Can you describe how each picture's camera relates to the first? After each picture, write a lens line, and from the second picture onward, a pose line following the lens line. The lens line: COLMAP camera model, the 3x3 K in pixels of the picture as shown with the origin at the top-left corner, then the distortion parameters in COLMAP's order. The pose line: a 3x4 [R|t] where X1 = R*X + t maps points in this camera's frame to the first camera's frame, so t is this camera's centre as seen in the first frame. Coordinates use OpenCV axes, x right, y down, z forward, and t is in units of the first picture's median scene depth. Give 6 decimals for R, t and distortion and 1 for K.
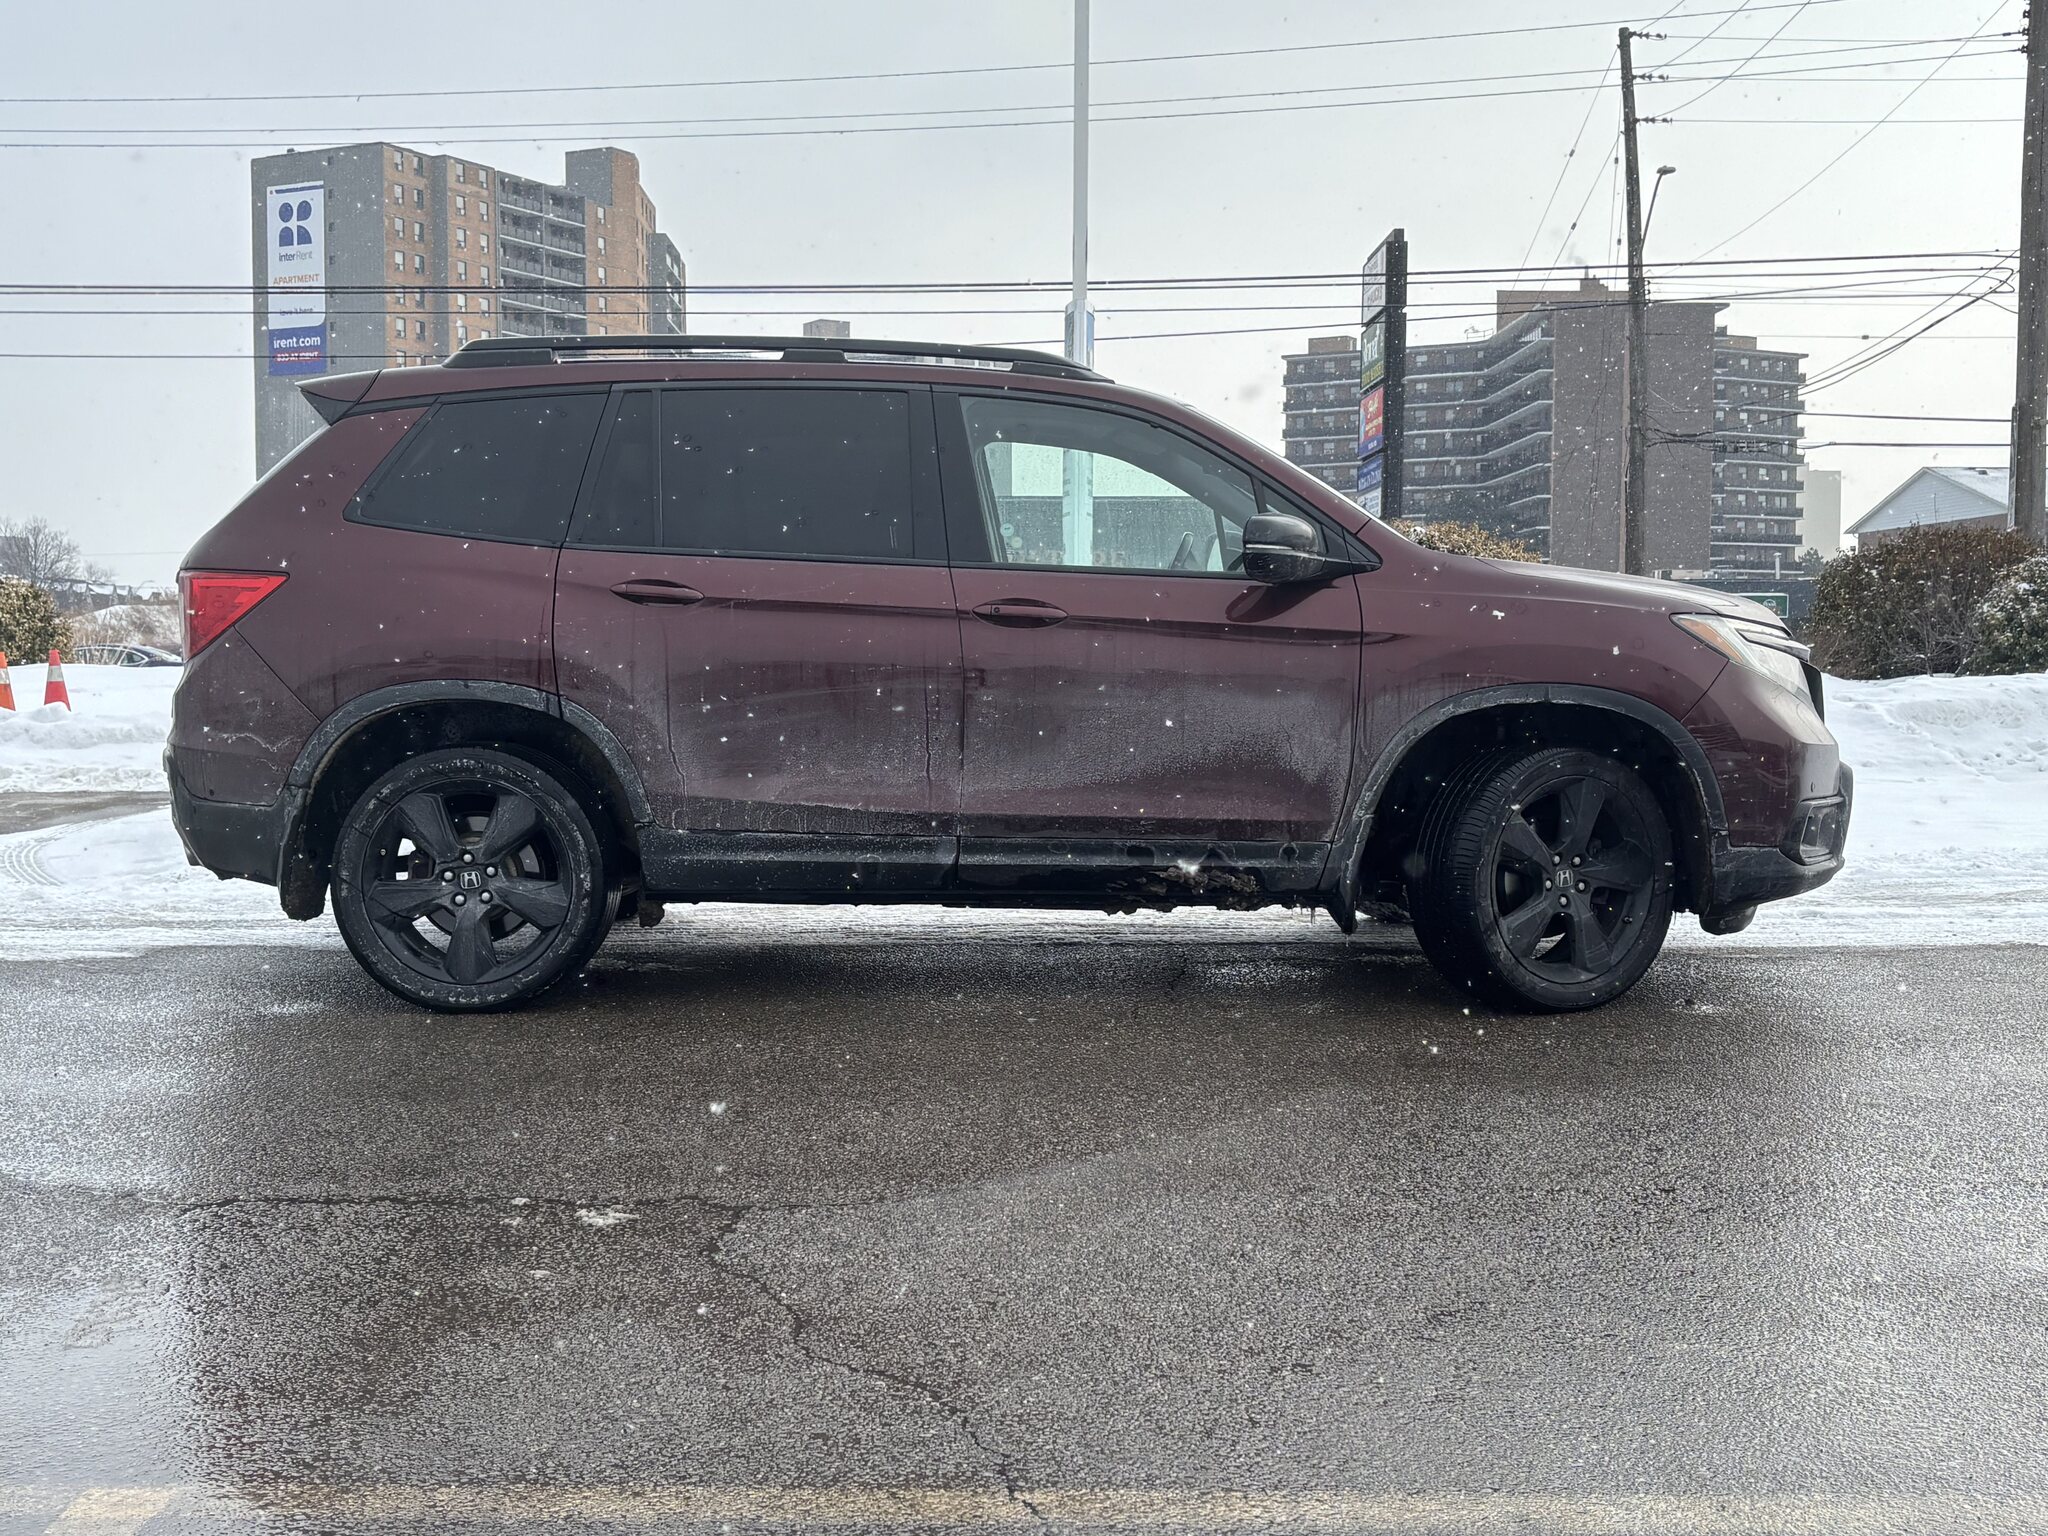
lens RADIAL K [[2325.0, 0, 1014.9], [0, 2325.0, 763.9], [0, 0, 1]] dist [0.066210, 0.000000]
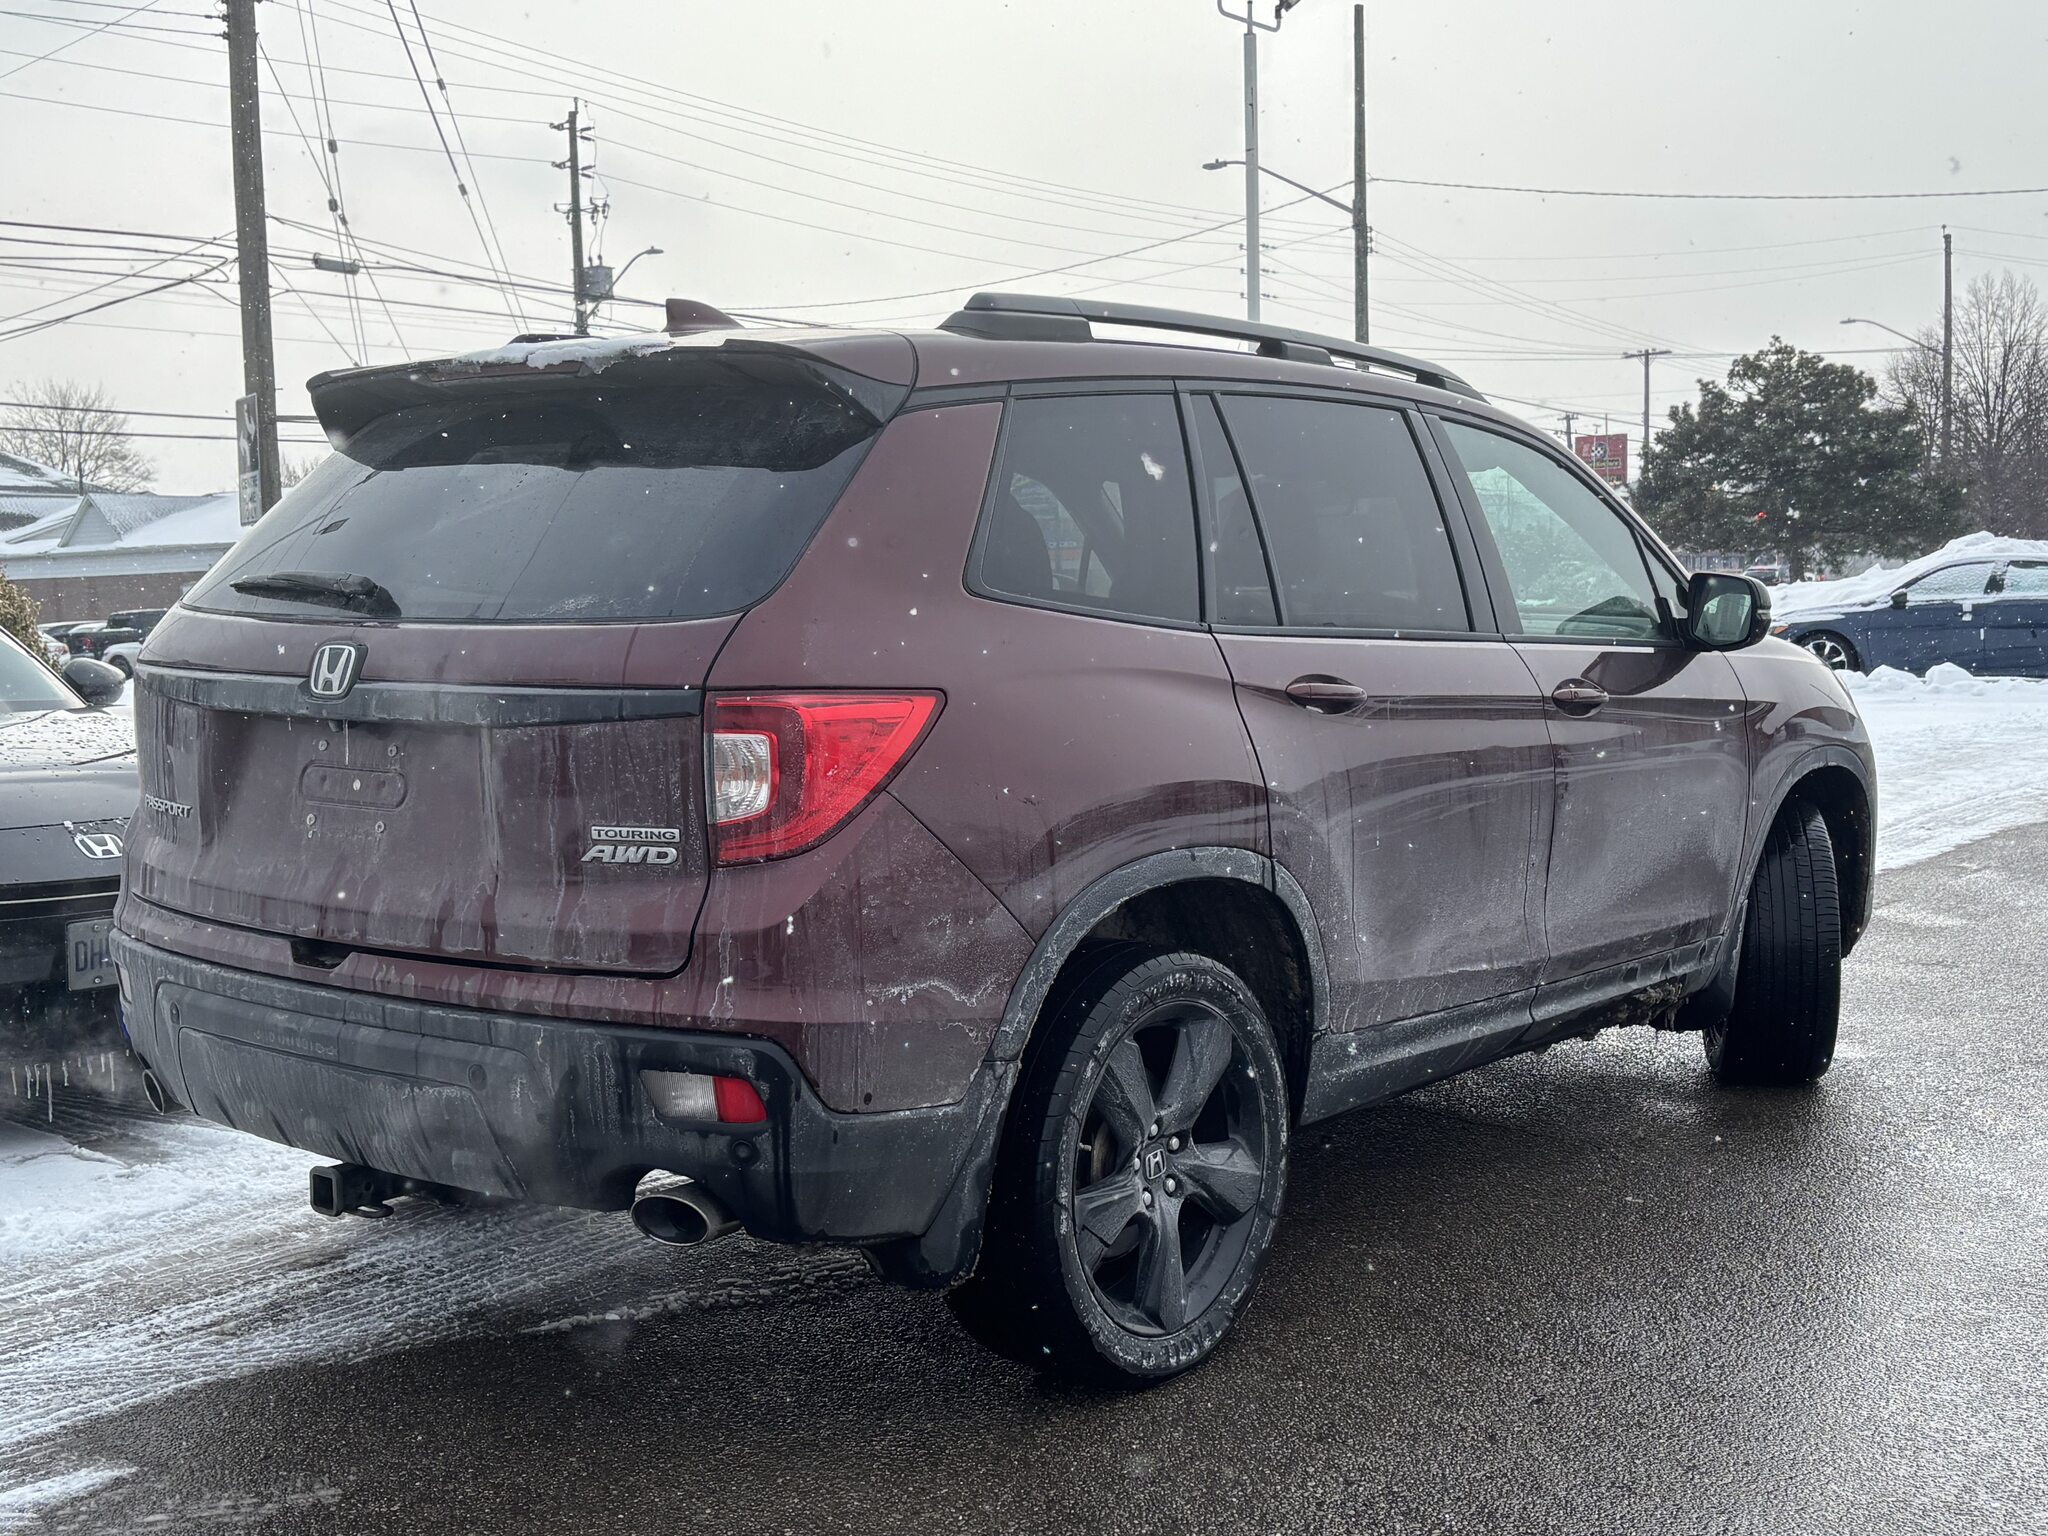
lens RADIAL K [[2325.0, 0, 1014.4], [0, 2325.0, 771.3], [0, 0, 1]] dist [0.066210, 0.000000]
pose [[0.633361, -0.070550, 0.770634, -0.738115], [0.060143, 0.997311, 0.041872, -0.084669], [-0.771516, 0.019828, 0.635901, 0.633944]]
